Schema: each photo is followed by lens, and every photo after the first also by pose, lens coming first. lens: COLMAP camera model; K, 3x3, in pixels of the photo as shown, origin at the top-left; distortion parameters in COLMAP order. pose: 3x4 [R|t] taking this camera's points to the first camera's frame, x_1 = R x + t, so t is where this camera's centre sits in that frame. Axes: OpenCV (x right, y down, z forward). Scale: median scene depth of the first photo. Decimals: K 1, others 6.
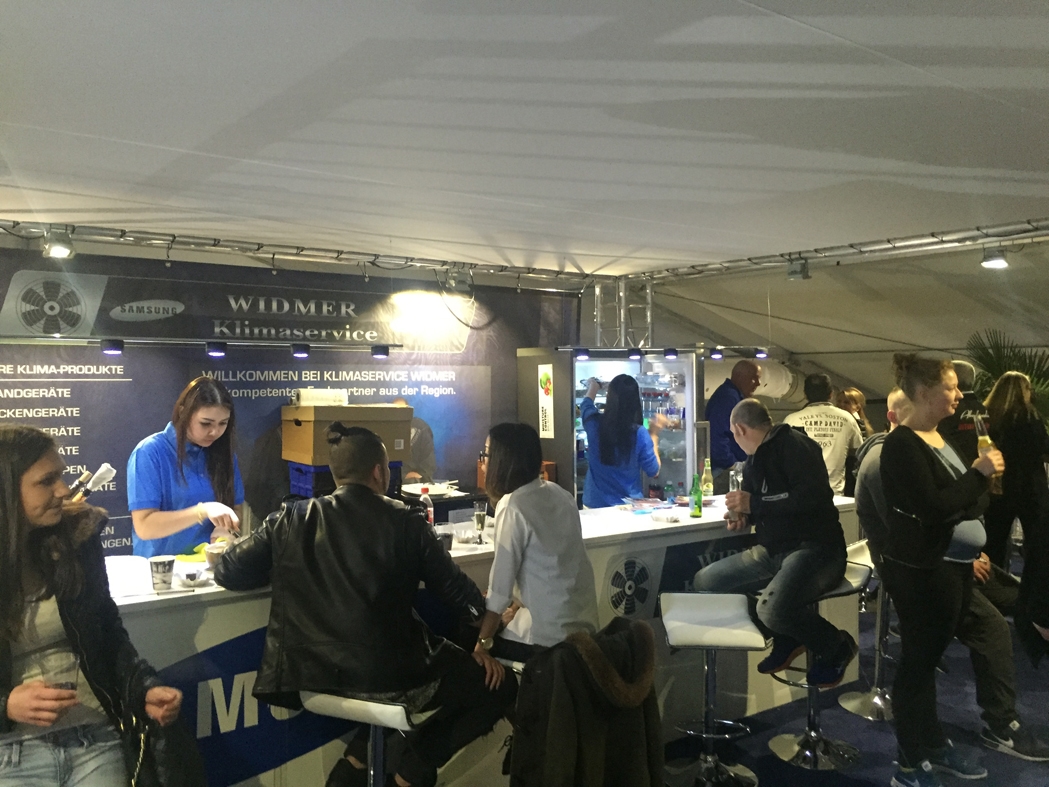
lens RADIAL K [[925.4, 0, 521.1], [0, 925.4, 385.7], [0, 0, 1]] dist [0.065513, -0.088158]
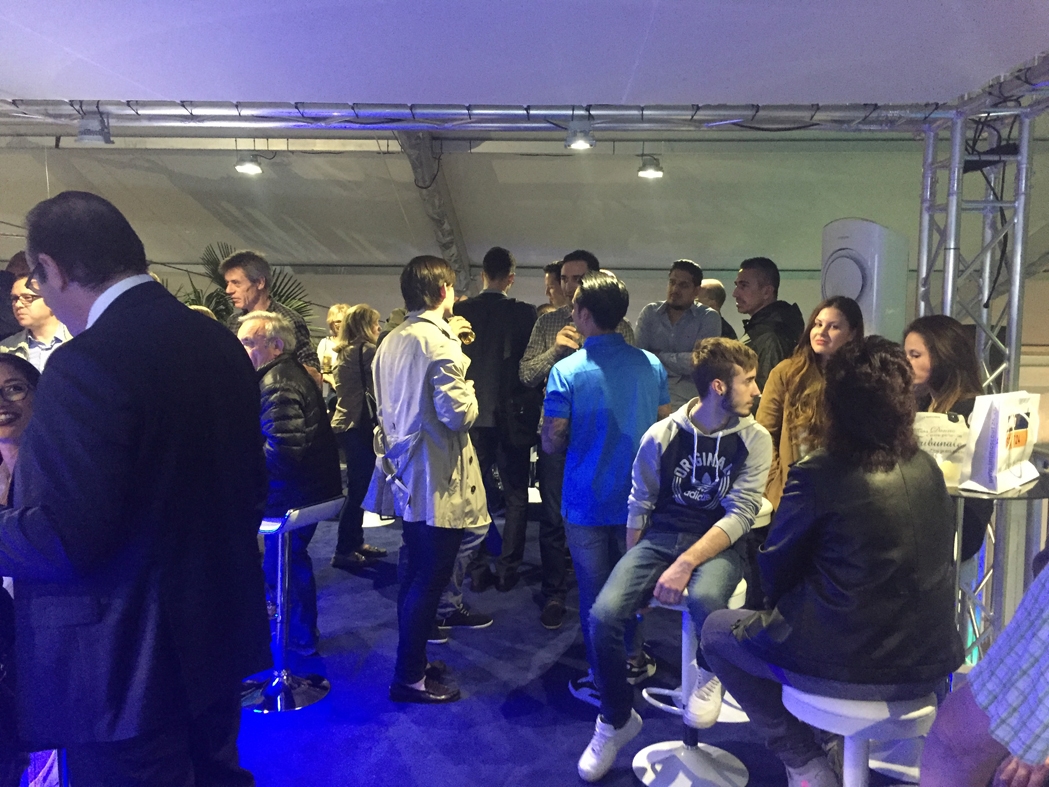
lens RADIAL K [[925.4, 0, 535.8], [0, 925.4, 396.4], [0, 0, 1]] dist [0.065513, -0.088158]
pose [[0.628638, -0.060757, 0.775321, -0.050437], [-0.011397, 0.996117, 0.087301, 0.011169], [-0.777614, -0.063717, 0.625504, 0.259312]]
